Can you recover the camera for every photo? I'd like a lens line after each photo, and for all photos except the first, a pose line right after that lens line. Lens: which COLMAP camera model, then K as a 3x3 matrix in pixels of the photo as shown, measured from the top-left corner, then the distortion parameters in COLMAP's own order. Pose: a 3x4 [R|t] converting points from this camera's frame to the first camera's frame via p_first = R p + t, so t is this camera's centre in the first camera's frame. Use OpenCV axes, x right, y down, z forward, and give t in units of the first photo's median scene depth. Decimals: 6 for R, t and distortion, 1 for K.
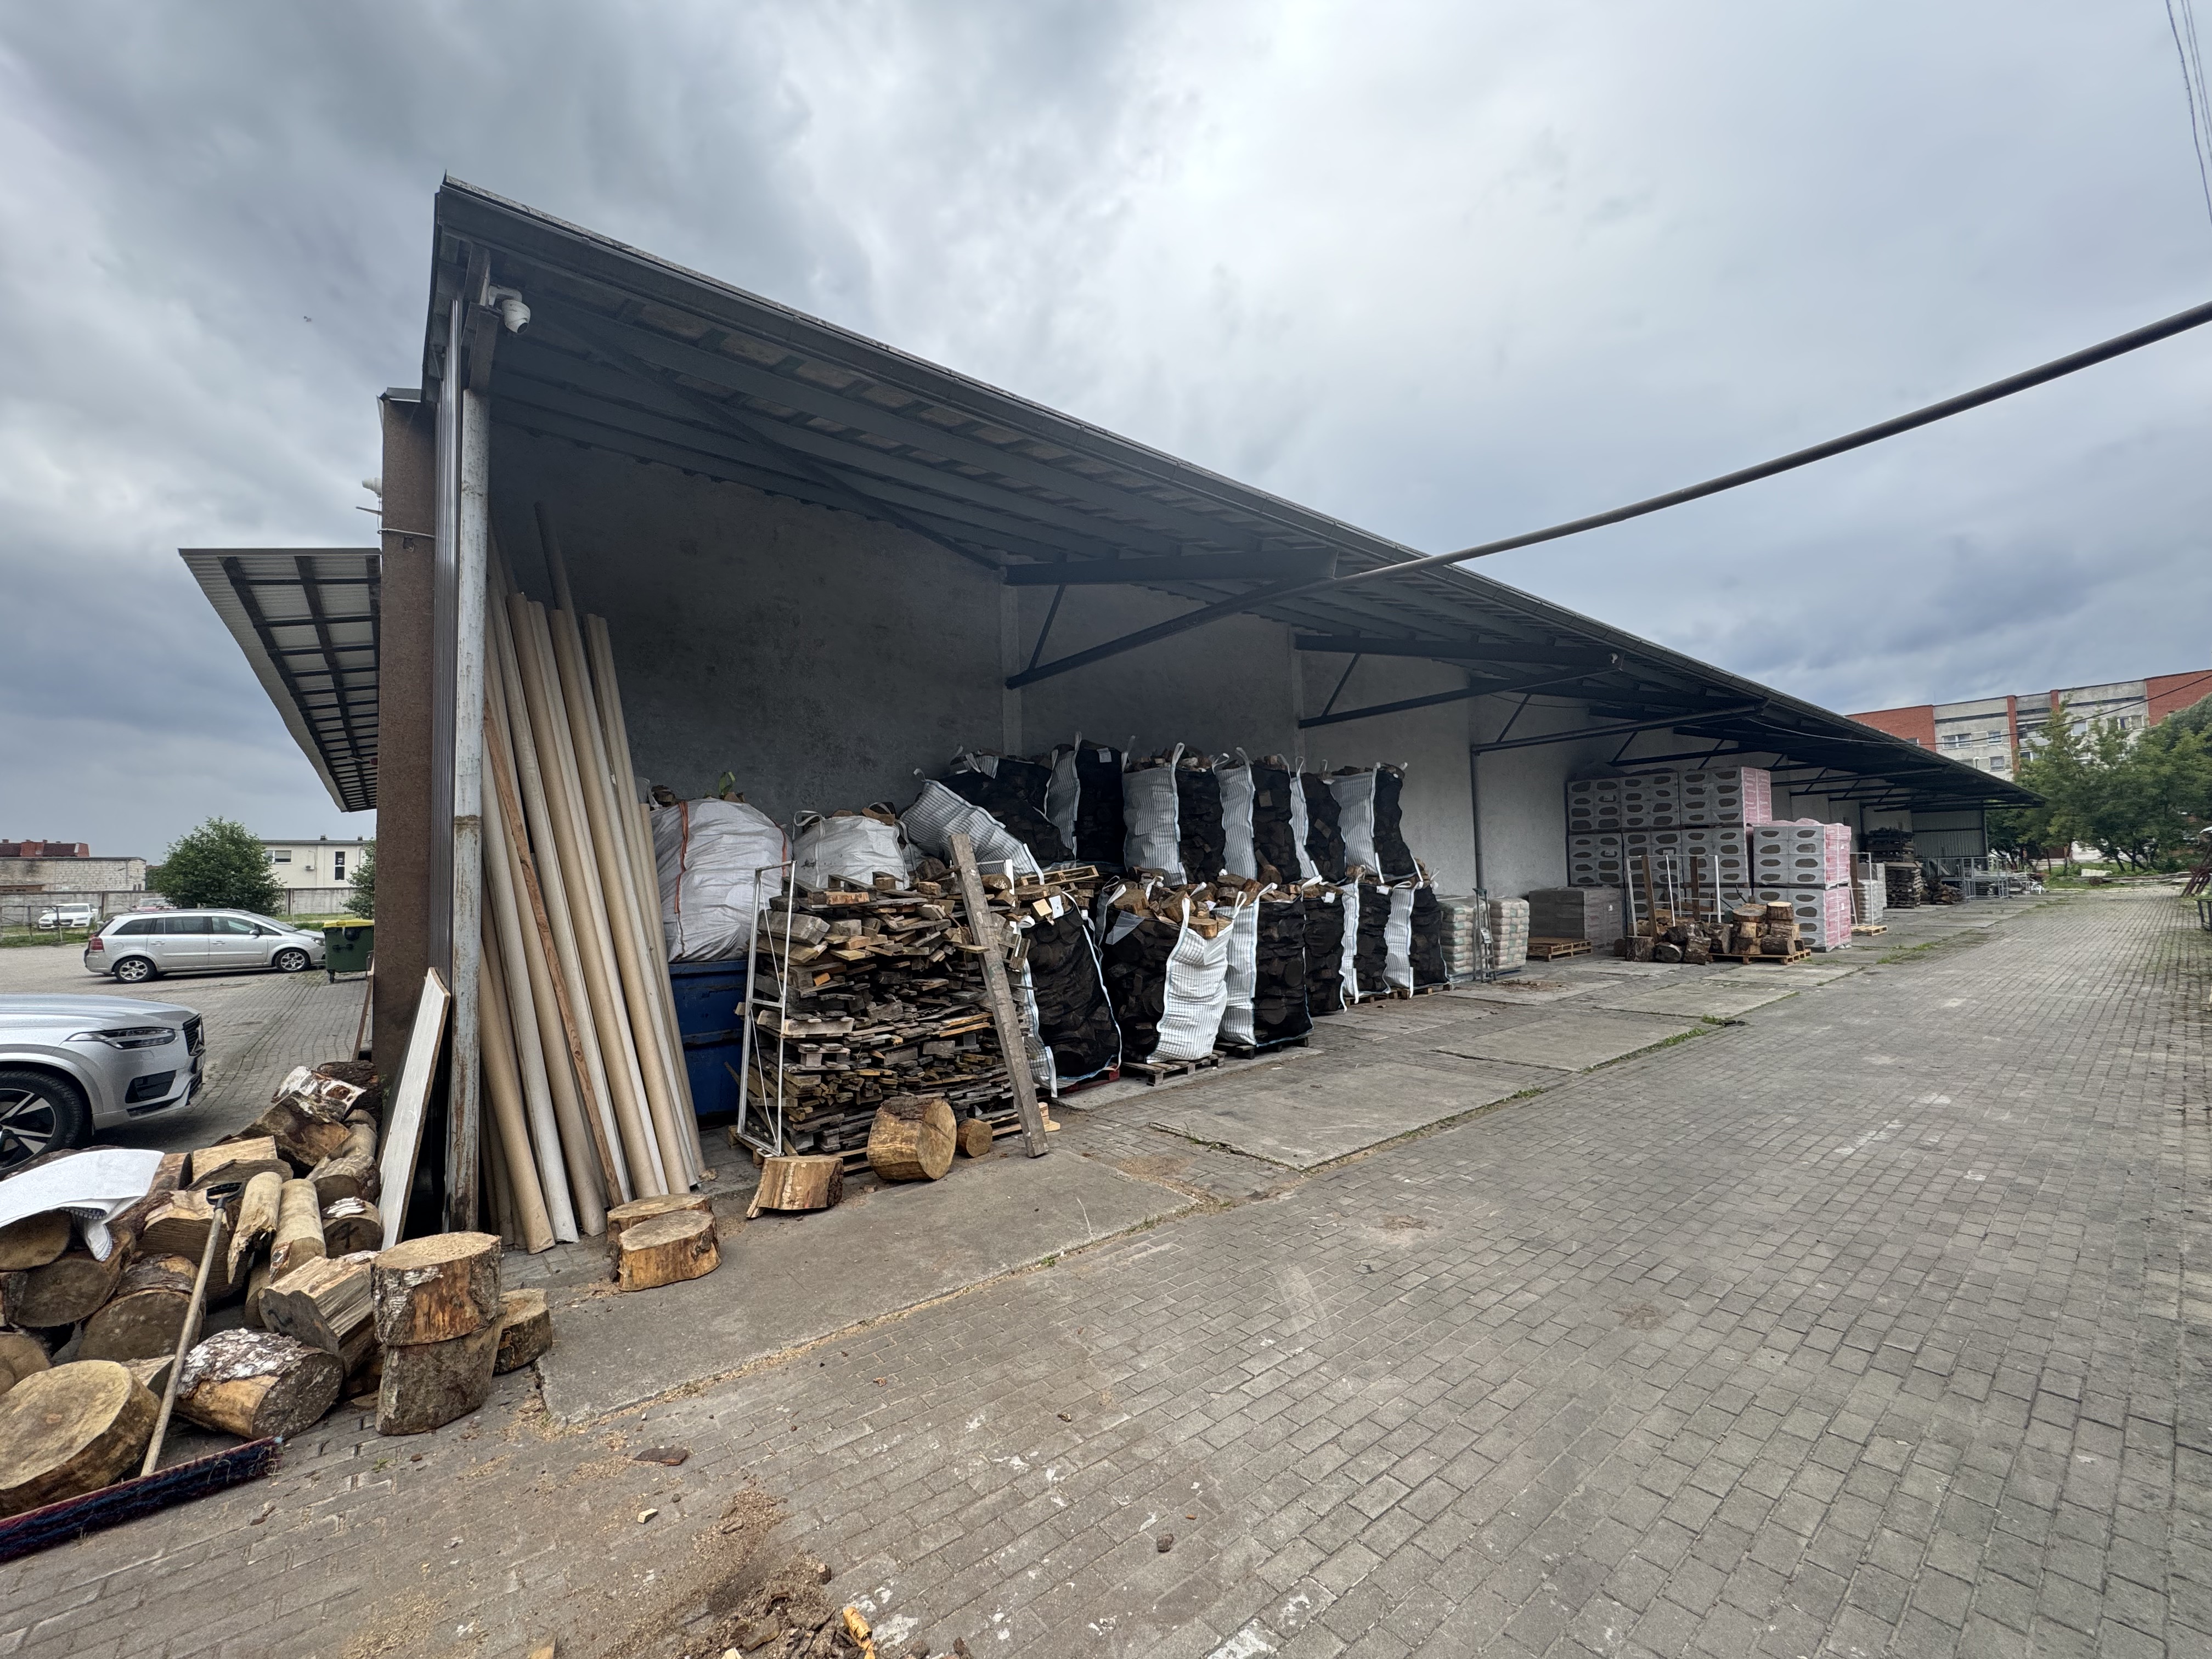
lens RADIAL K [[885.4, 0, 1097.3], [0, 885.4, 832.9], [0, 0, 1]] dist [-0.001104, 0.000632]
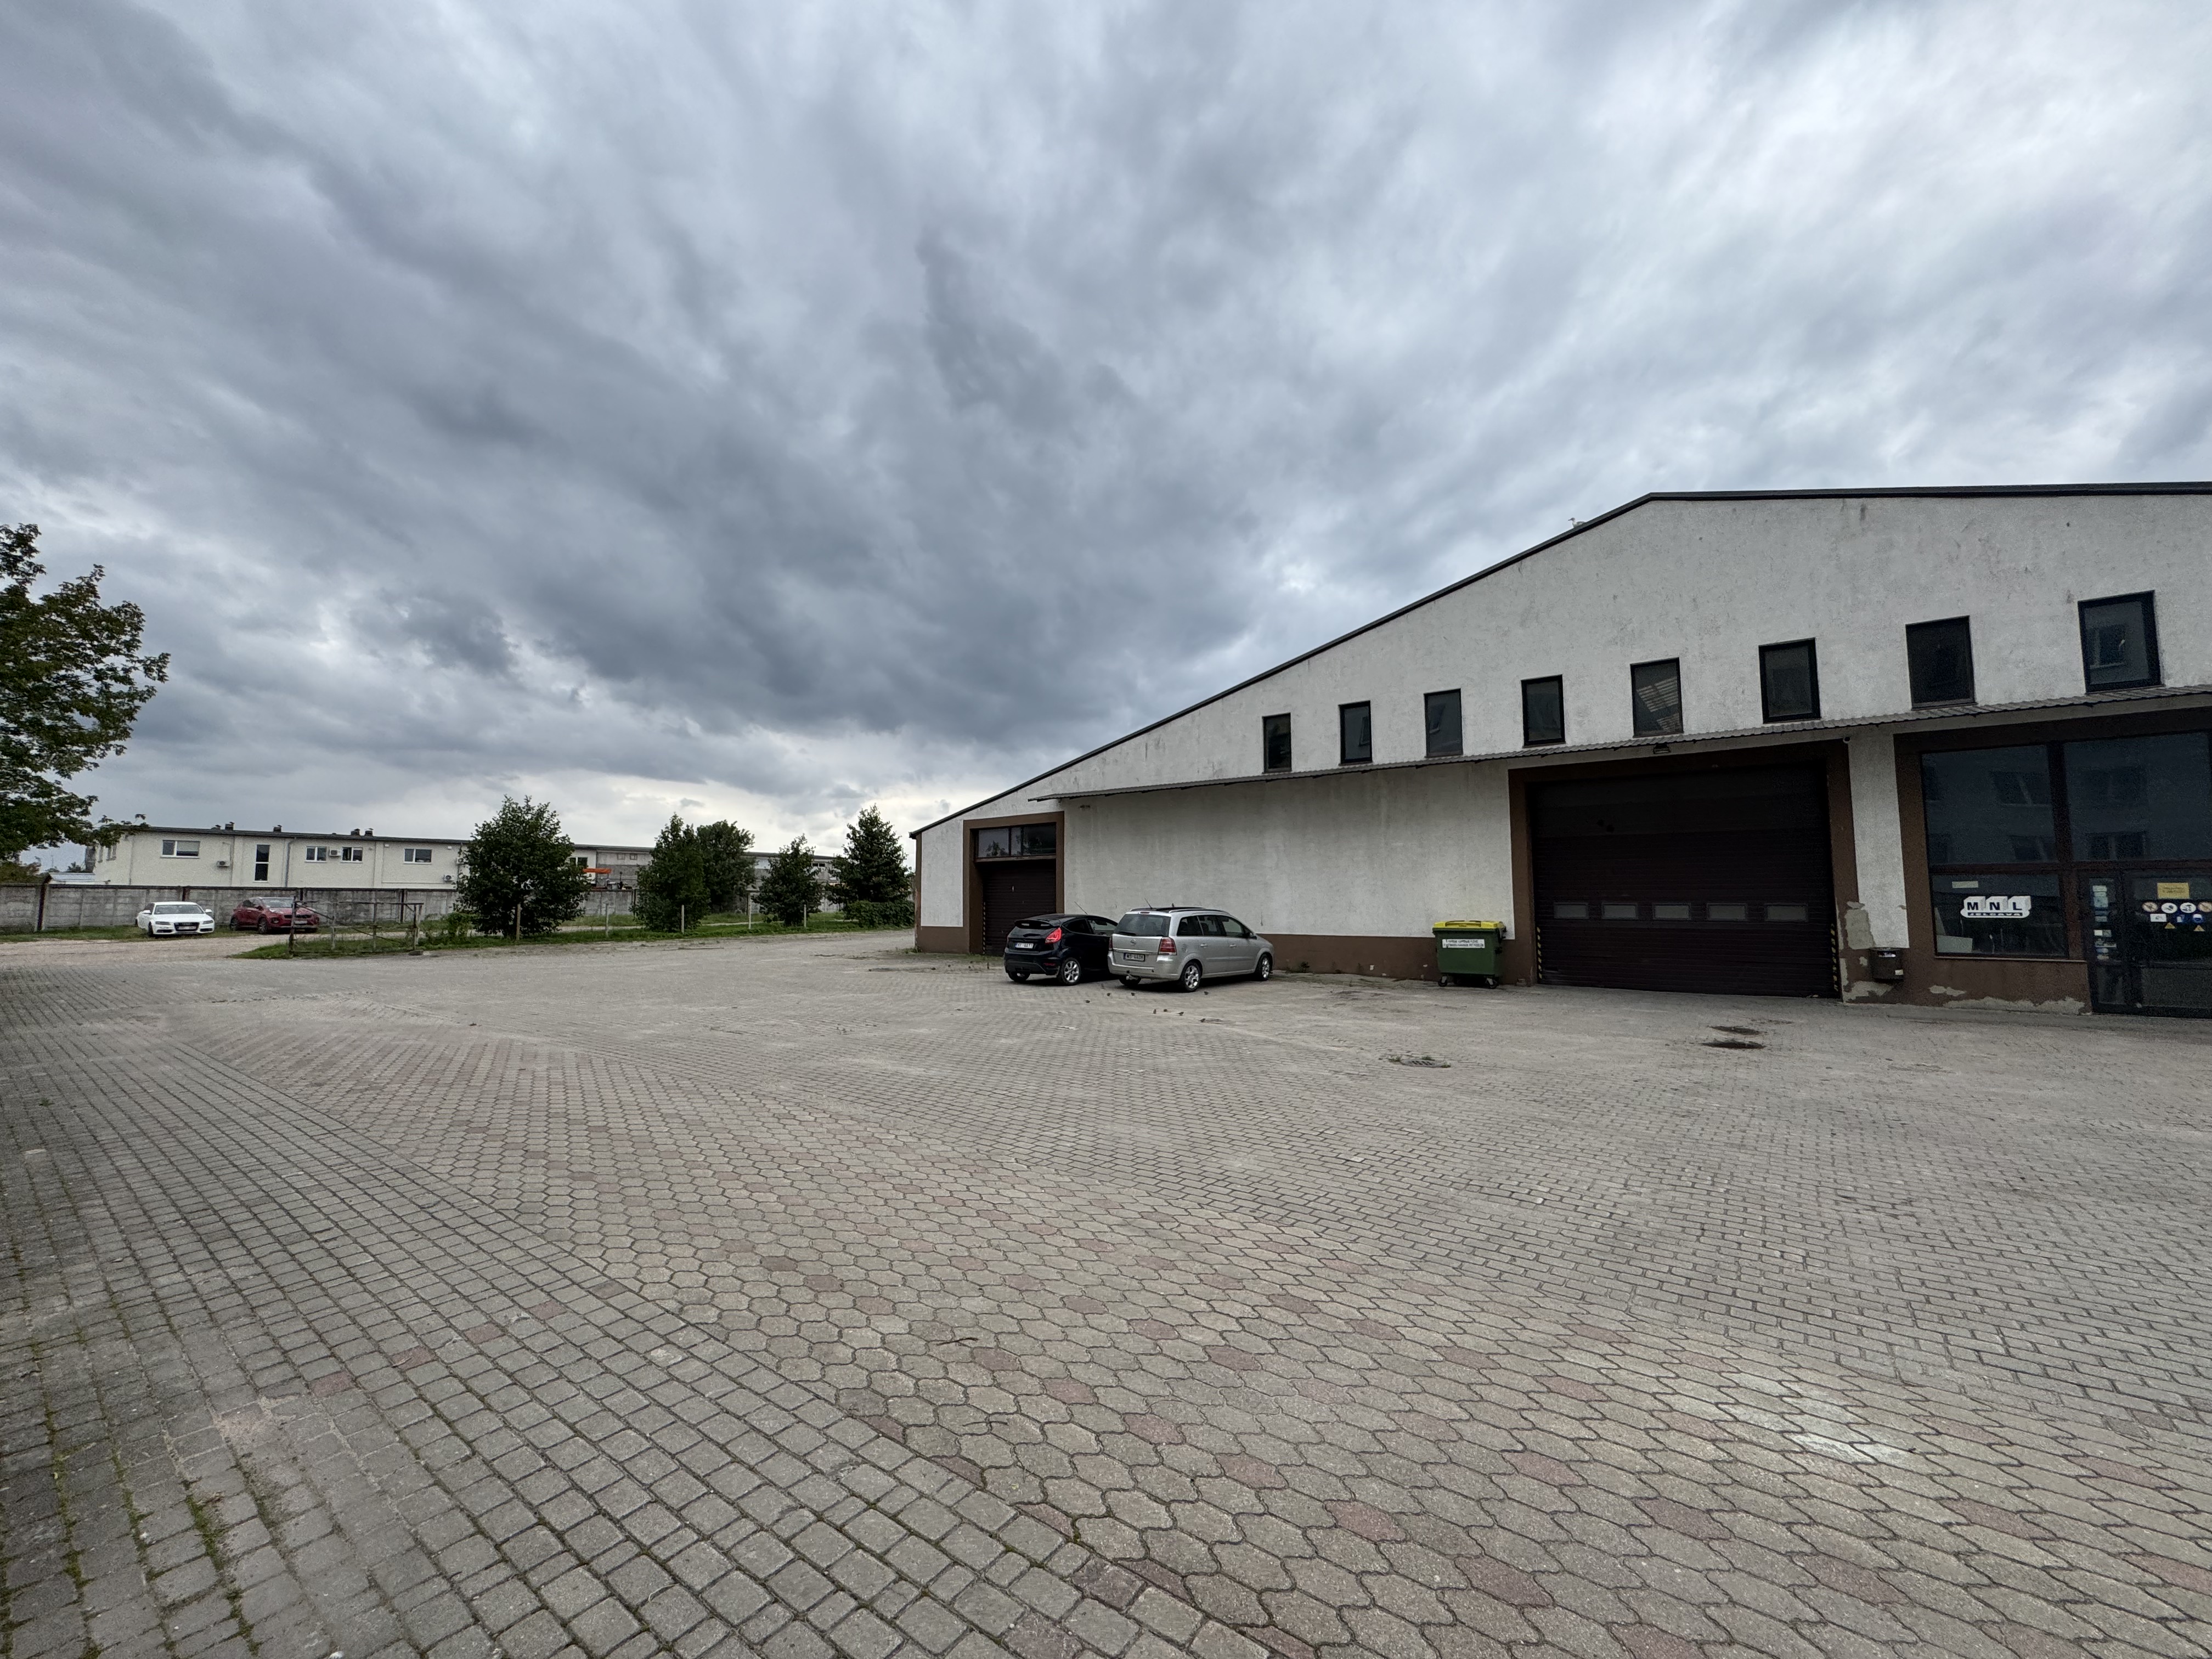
lens RADIAL K [[885.4, 0, 1097.3], [0, 885.4, 832.9], [0, 0, 1]] dist [-0.001104, 0.000632]
pose [[0.971425, 0.037092, 0.234429, -0.532301], [-0.031154, 0.999094, -0.028983, 0.016521], [-0.235291, 0.020852, 0.971701, 0.069442]]
